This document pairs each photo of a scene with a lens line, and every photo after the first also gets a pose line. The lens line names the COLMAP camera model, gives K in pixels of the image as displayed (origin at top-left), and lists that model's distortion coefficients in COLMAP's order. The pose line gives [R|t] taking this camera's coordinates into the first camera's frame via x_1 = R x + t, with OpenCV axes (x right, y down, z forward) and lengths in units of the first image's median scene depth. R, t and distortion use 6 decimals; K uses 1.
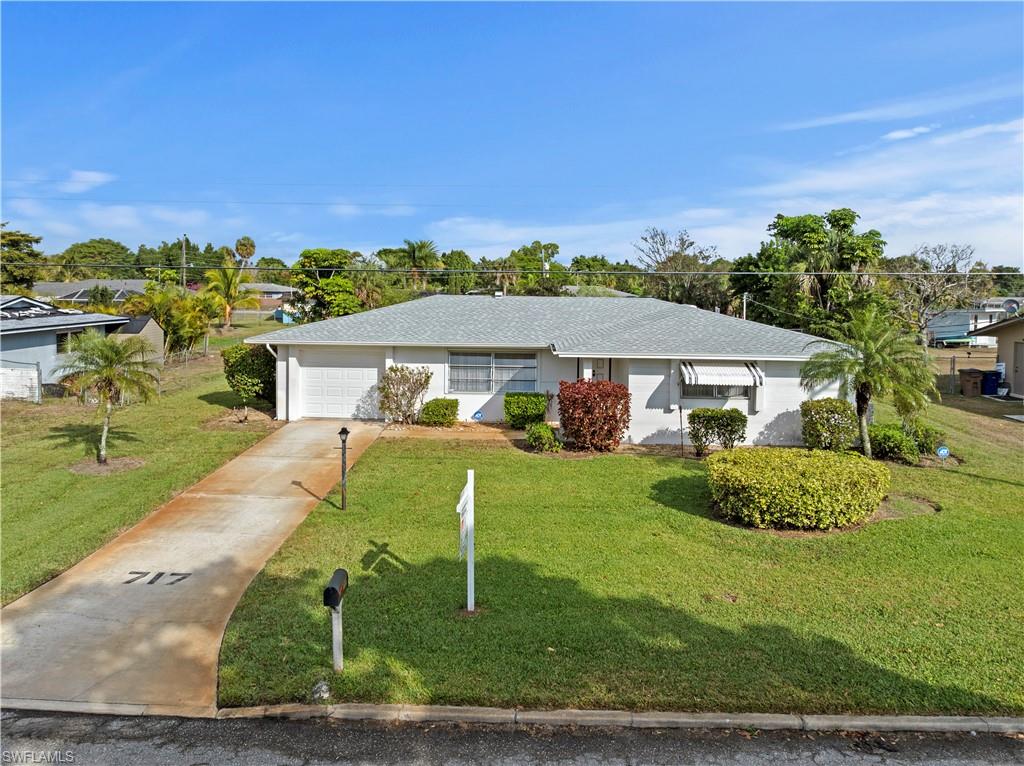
lens RADIAL K [[736.5, 0, 505.7], [0, 736.5, 340.7], [0, 0, 1]] dist [-0.039960, -0.000028]
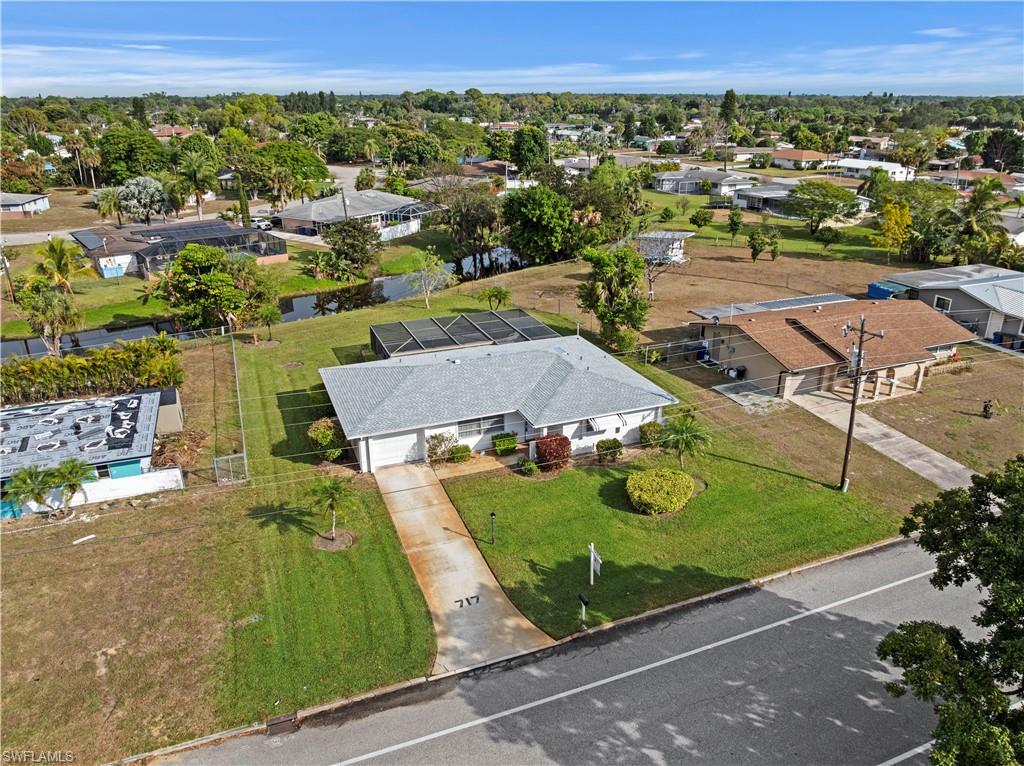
lens RADIAL K [[720.3, 0, 509.0], [0, 720.3, 376.5], [0, 0, 1]] dist [-0.037096, -0.001899]
pose [[0.917324, -0.158937, 0.365041, -0.877790], [0.044517, 0.952061, 0.302653, -0.906722], [-0.395644, -0.261380, 0.880424, -0.820231]]
